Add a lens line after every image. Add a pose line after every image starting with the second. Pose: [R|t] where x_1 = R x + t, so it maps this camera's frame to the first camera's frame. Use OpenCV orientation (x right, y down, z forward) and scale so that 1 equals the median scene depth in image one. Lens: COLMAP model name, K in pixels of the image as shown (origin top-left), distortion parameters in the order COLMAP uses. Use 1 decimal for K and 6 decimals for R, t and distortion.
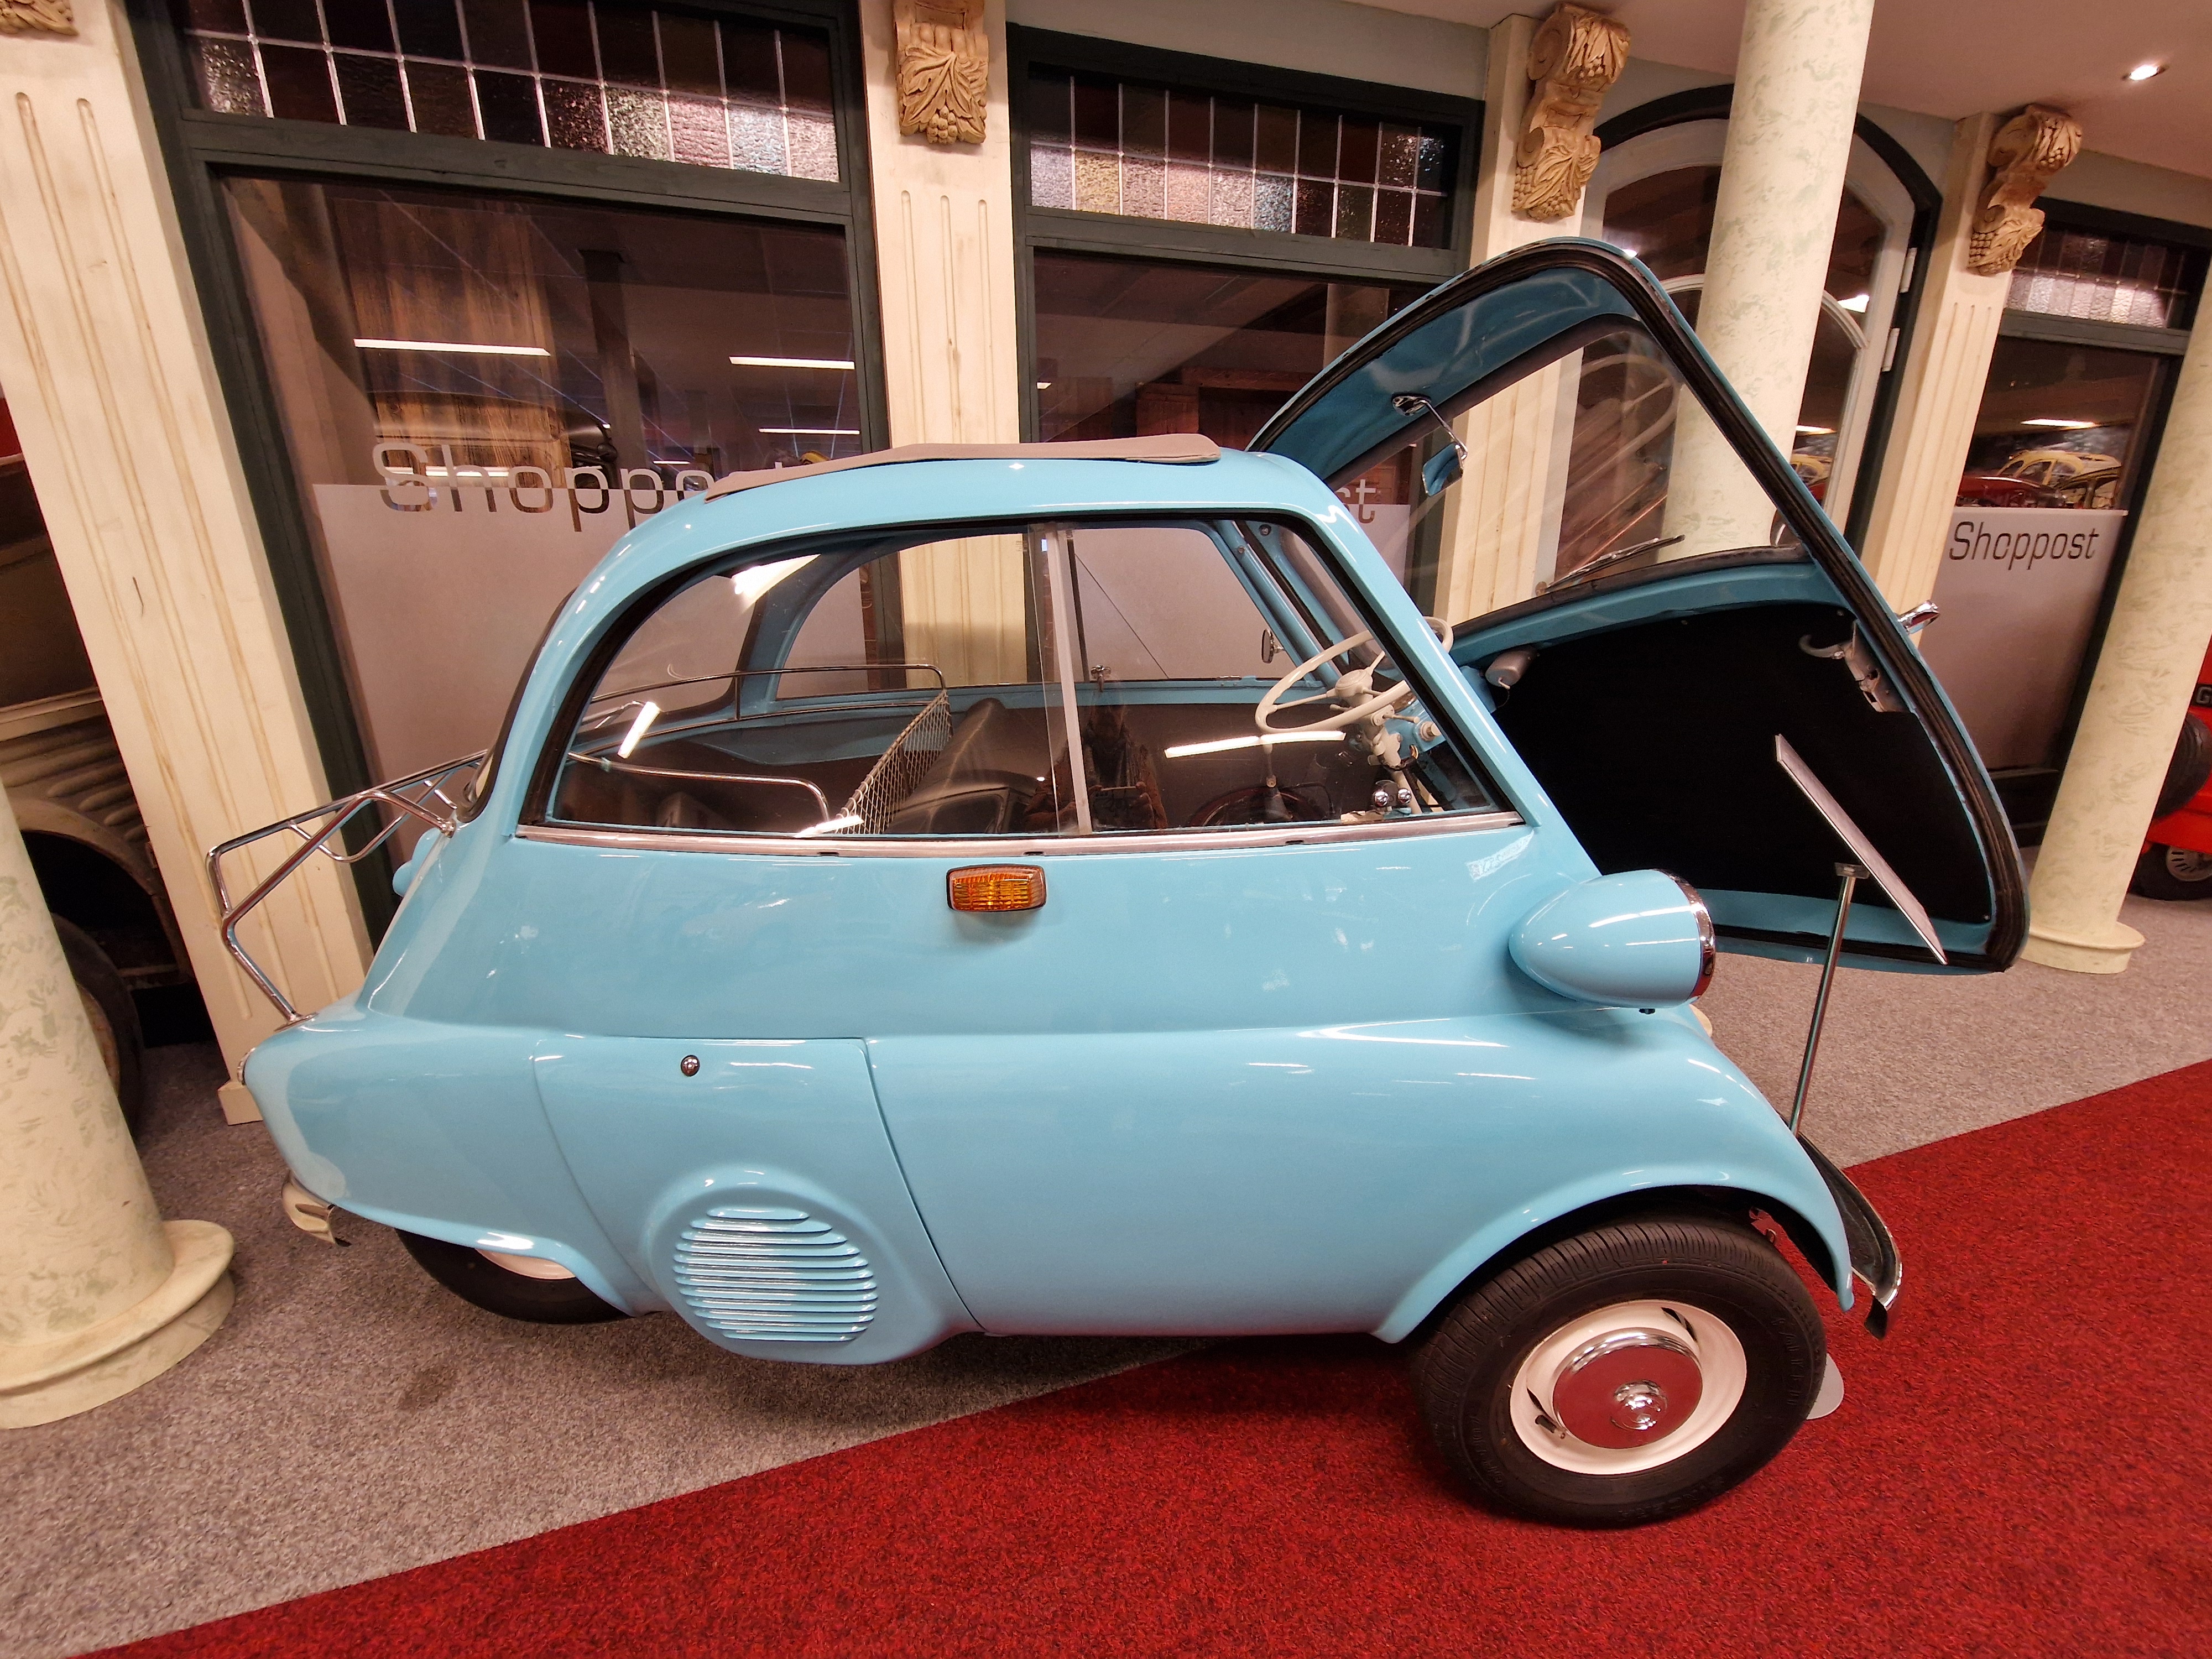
lens RADIAL K [[905.8, 0, 1106.0], [0, 905.8, 829.5], [0, 0, 1]] dist [0.024652, -0.011892]
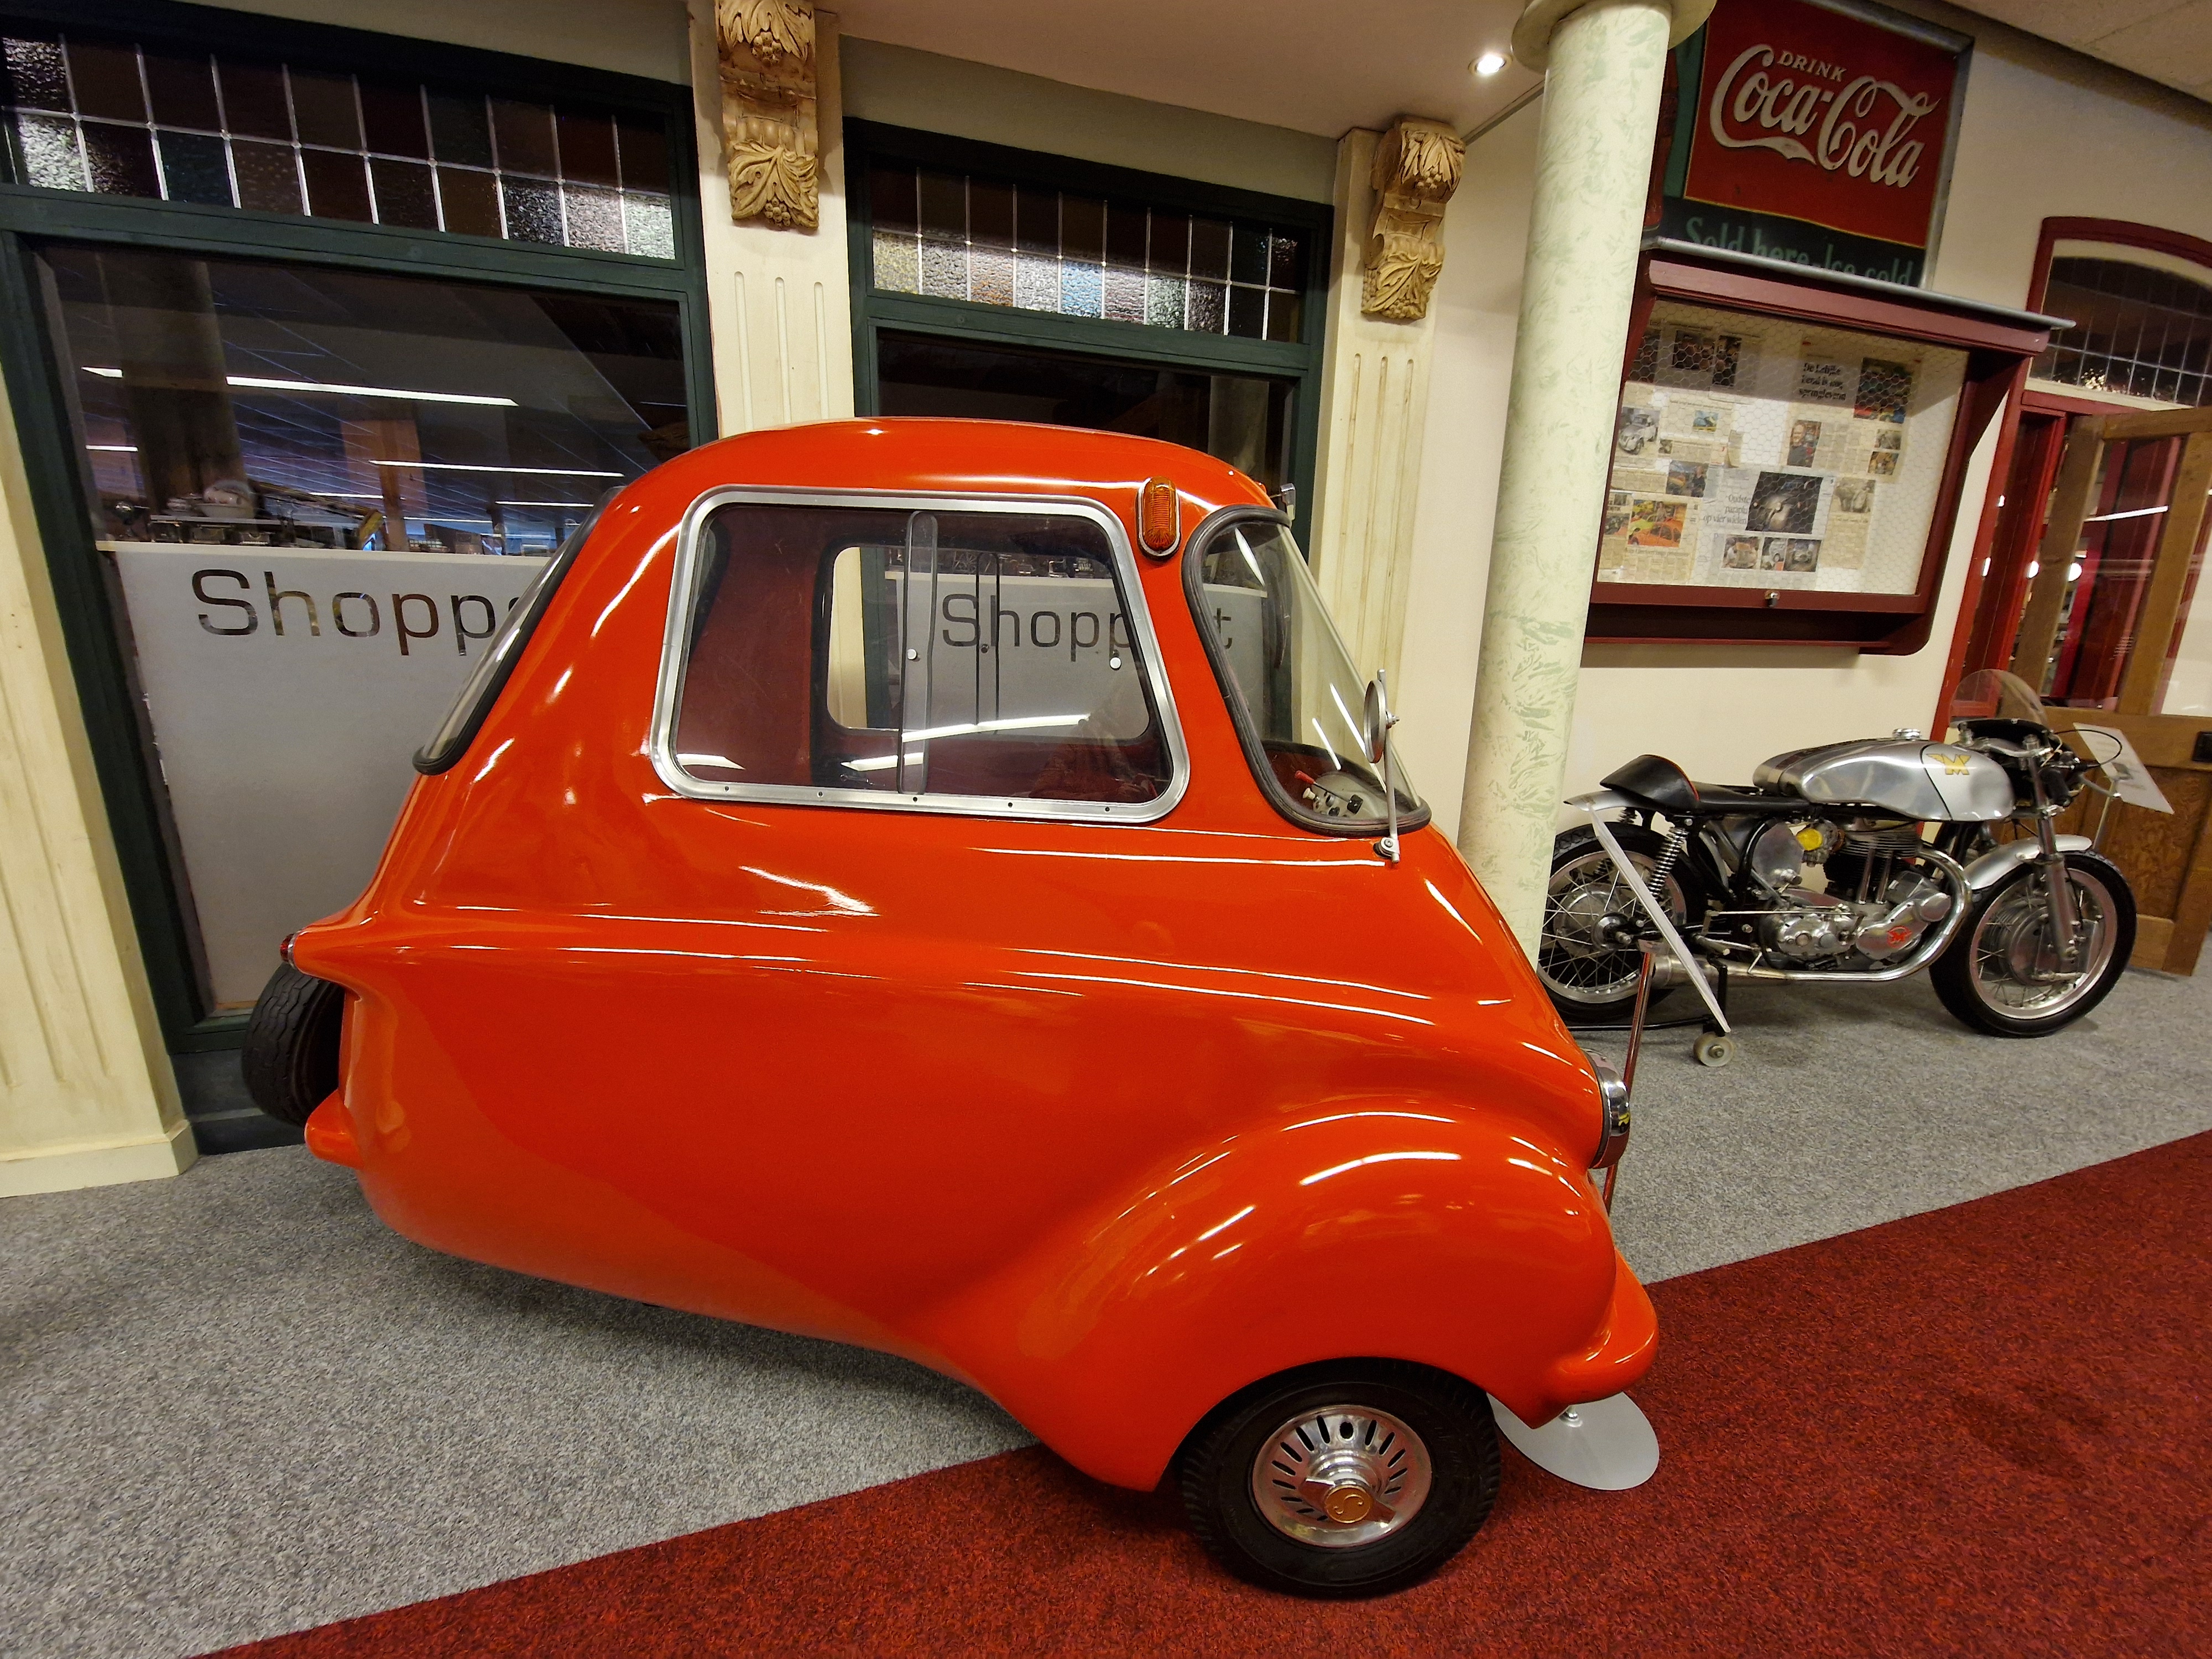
lens RADIAL K [[878.1, 0, 1100.4], [0, 878.1, 856.2], [0, 0, 1]] dist [-0.001065, -0.004747]
pose [[0.999704, 0.023817, 0.004878, 0.179863], [-0.023578, 0.998742, -0.044262, -0.017417], [-0.005926, 0.044134, 0.999008, 0.055039]]
